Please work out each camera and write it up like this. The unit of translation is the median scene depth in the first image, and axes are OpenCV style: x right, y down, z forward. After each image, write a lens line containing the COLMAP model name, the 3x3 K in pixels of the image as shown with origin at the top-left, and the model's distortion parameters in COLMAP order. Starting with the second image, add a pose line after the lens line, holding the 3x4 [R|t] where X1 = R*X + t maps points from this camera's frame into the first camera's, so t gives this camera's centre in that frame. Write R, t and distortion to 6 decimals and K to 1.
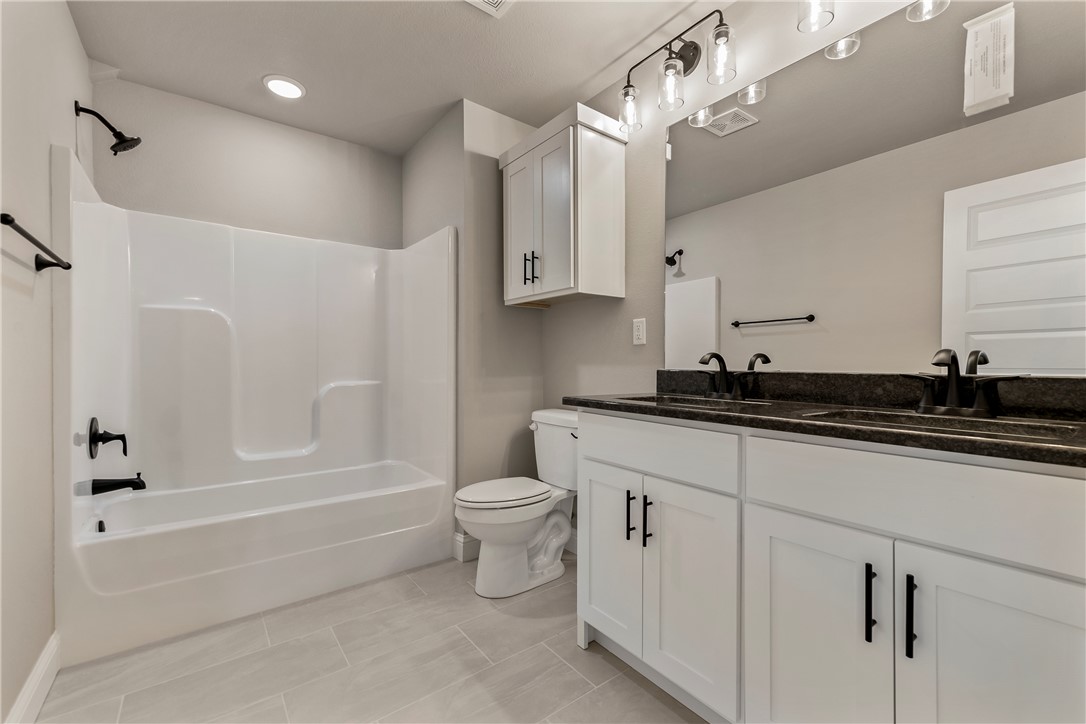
lens RADIAL K [[481.9, 0, 541.2], [0, 481.9, 360.4], [0, 0, 1]] dist [-0.006282, 0.000339]
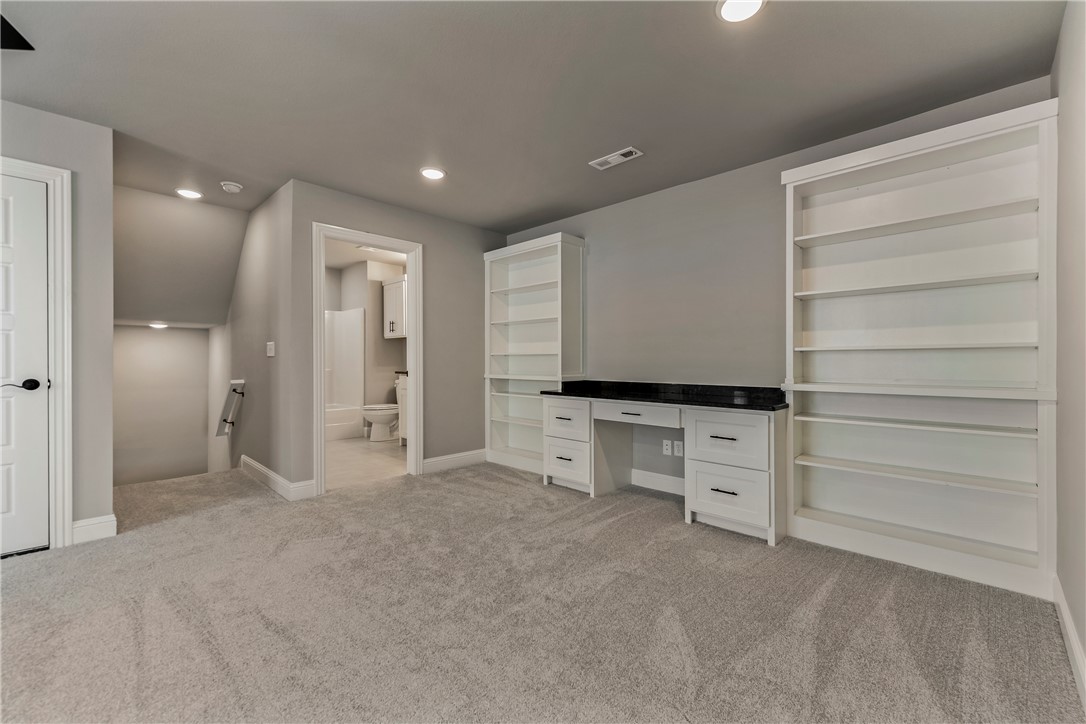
lens RADIAL K [[481.9, 0, 543.5], [0, 481.9, 359.7], [0, 0, 1]] dist [-0.006282, 0.000339]
pose [[0.987531, 0.000331, 0.157422, 0.363646], [-0.000743, 0.999996, 0.002556, -0.007857], [-0.157421, -0.002641, 0.987528, -1.699314]]
